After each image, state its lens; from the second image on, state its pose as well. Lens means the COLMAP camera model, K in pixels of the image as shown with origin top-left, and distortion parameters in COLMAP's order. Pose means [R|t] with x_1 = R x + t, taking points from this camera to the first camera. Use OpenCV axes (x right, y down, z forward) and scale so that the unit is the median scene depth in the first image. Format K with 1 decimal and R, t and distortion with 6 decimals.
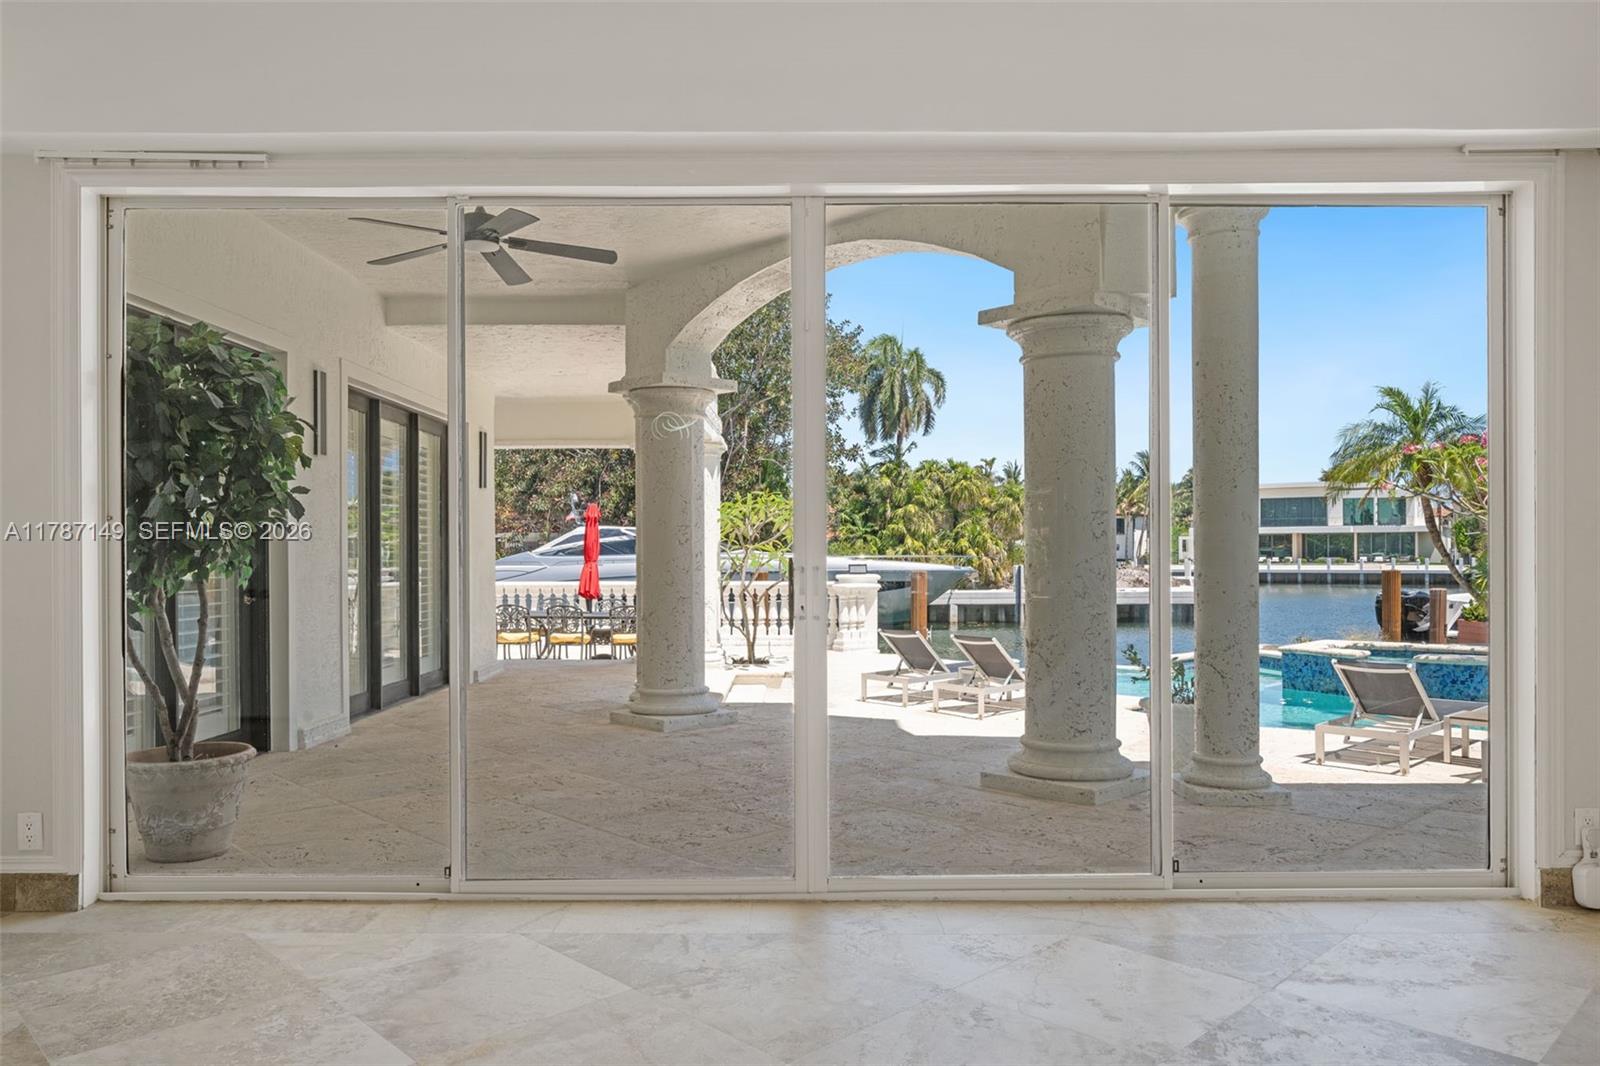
lens RADIAL K [[1086.4, 0, 800.6], [0, 1086.4, 554.7], [0, 0, 1]] dist [-0.005395, 0.002187]
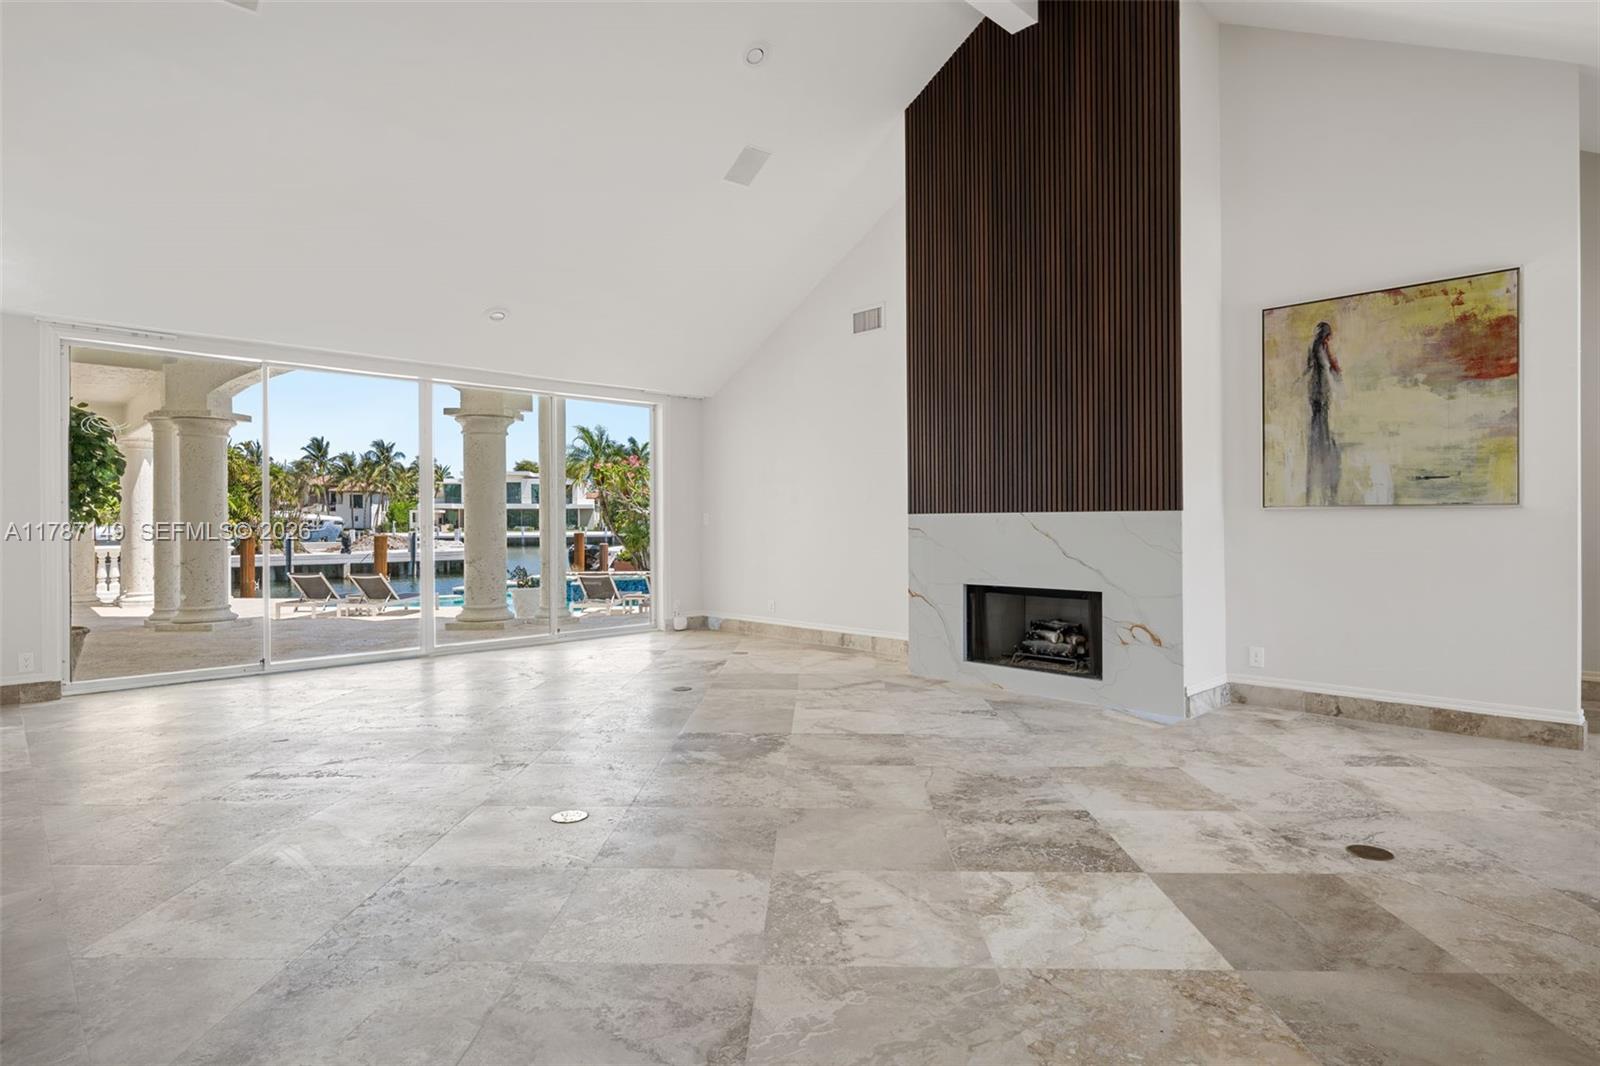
lens RADIAL K [[863.3, 0, 800.0], [0, 863.3, 533.0], [0, 0, 1]] dist [-0.001813, -0.000599]
pose [[0.717056, -0.007119, 0.696979, -0.046903], [0.000465, 0.999953, 0.009735, 0.000477], [-0.697015, -0.006657, 0.717025, -0.064171]]
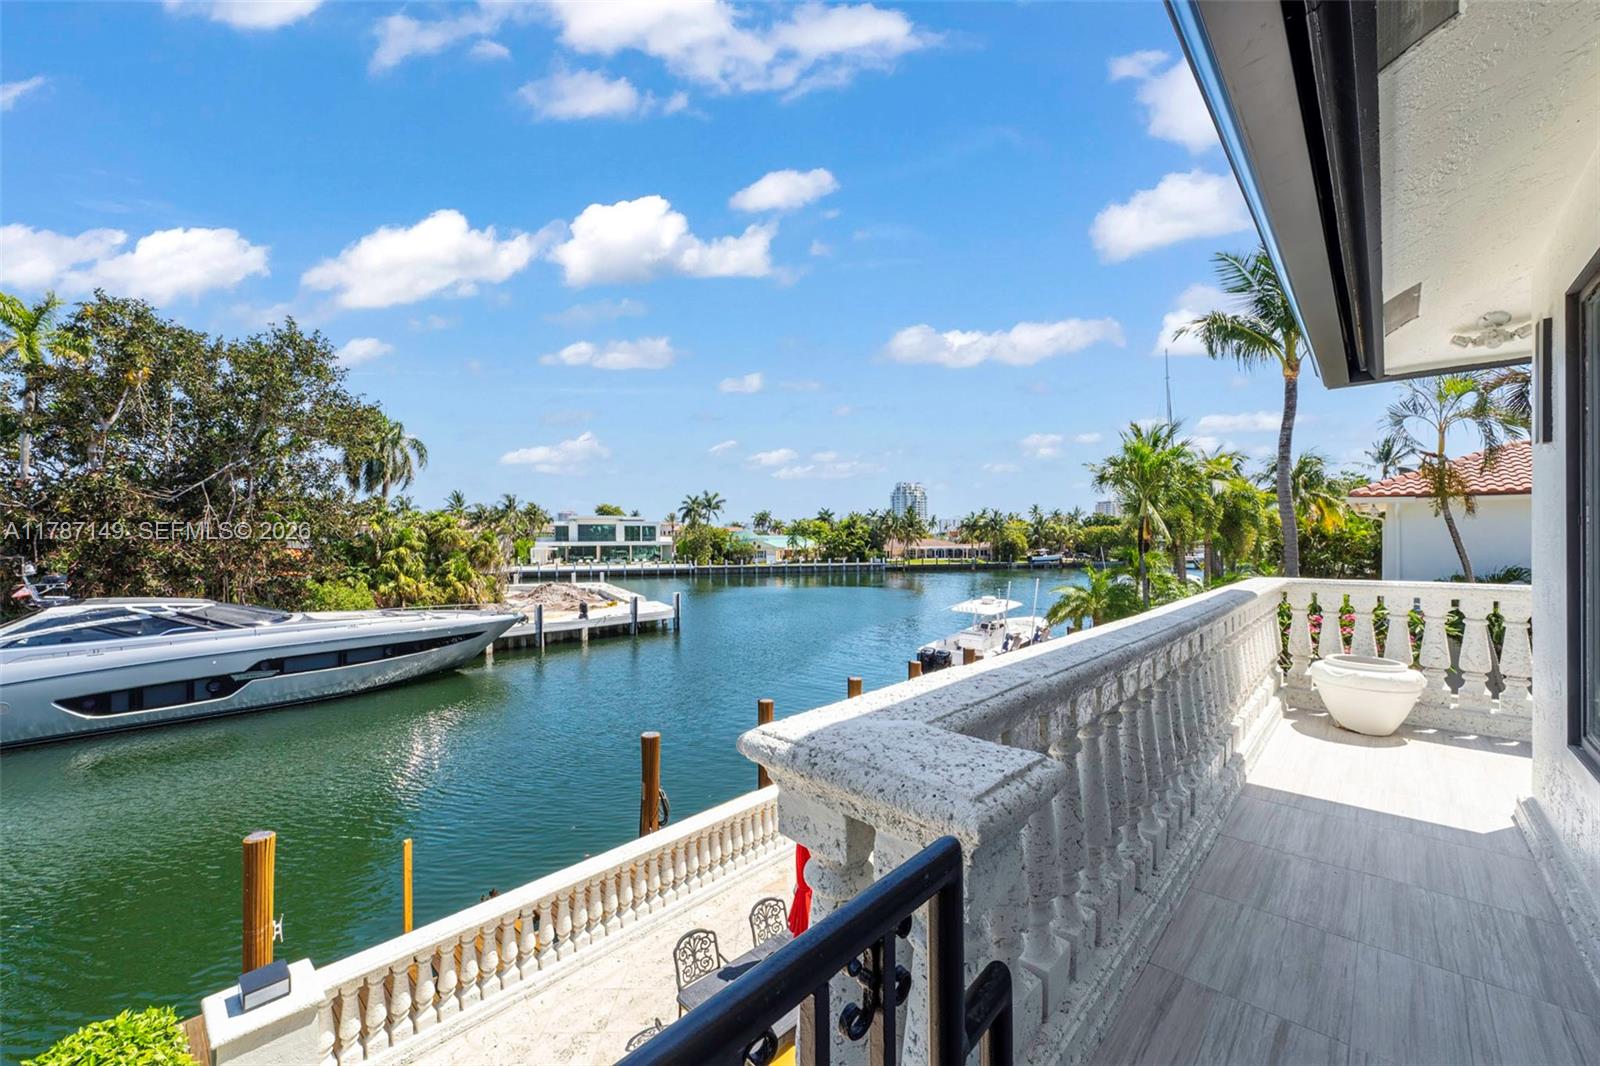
lens RADIAL K [[633.8, 0, 808.8], [0, 633.8, 540.7], [0, 0, 1]] dist [-0.001315, -0.000304]
pose [[0.669941, -0.001849, 0.742412, -0.122702], [0.003276, 0.999995, -0.000466, -0.052375], [-0.742407, 0.002745, 0.669944, 0.181533]]
